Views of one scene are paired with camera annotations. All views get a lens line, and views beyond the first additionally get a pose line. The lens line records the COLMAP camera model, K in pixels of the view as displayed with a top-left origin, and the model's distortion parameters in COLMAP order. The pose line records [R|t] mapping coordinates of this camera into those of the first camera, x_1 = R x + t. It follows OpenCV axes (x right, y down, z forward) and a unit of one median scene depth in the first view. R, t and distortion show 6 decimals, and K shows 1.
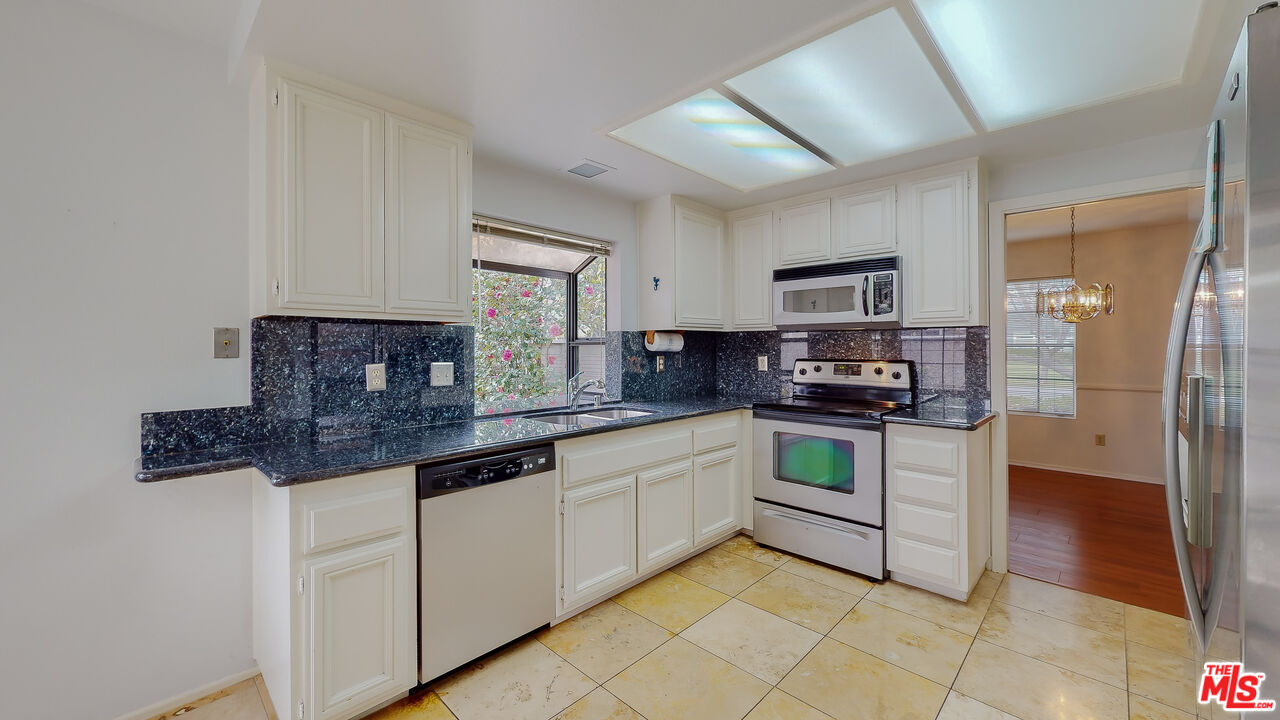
lens RADIAL K [[503.9, 0, 642.3], [0, 503.9, 344.8], [0, 0, 1]] dist [0.000916, 0.000032]
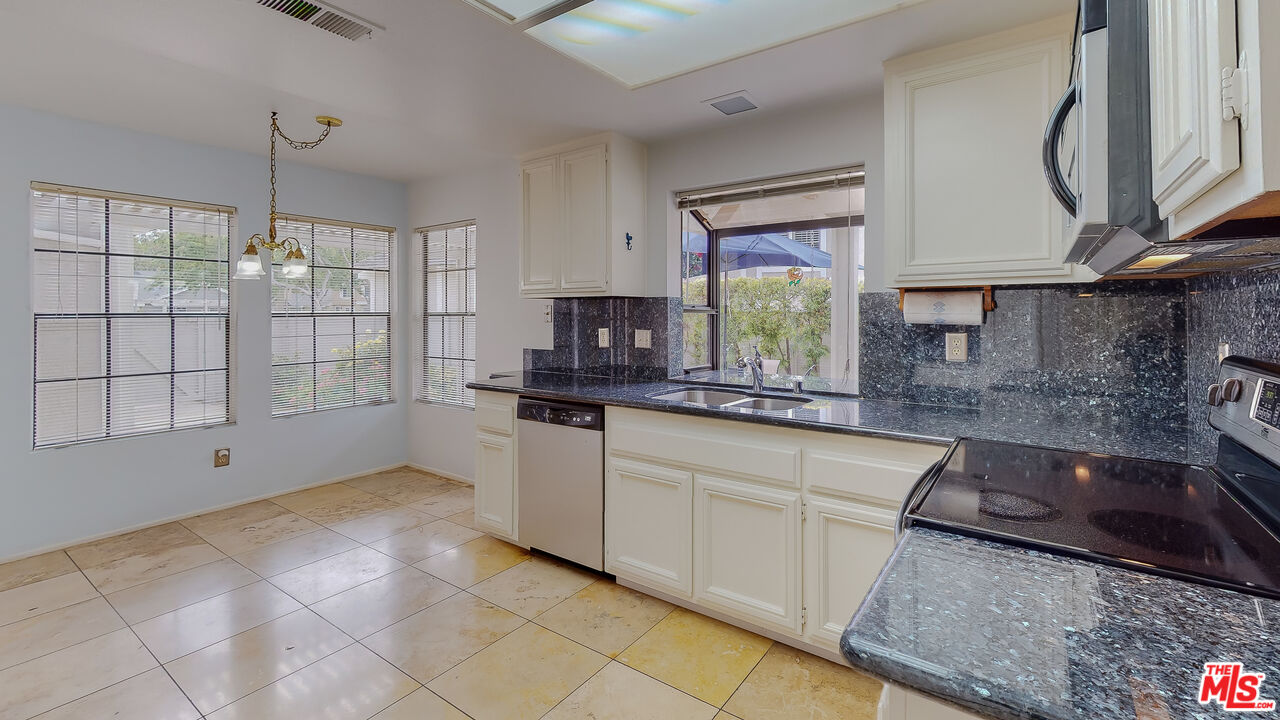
lens RADIAL K [[537.2, 0, 643.8], [0, 537.2, 312.4], [0, 0, 1]] dist [-0.000693, -0.000024]
pose [[0.143663, -0.001794, -0.989625, 0.862812], [0.004833, 0.999988, -0.001111, -0.002236], [0.989615, -0.004623, 0.143670, 0.828102]]
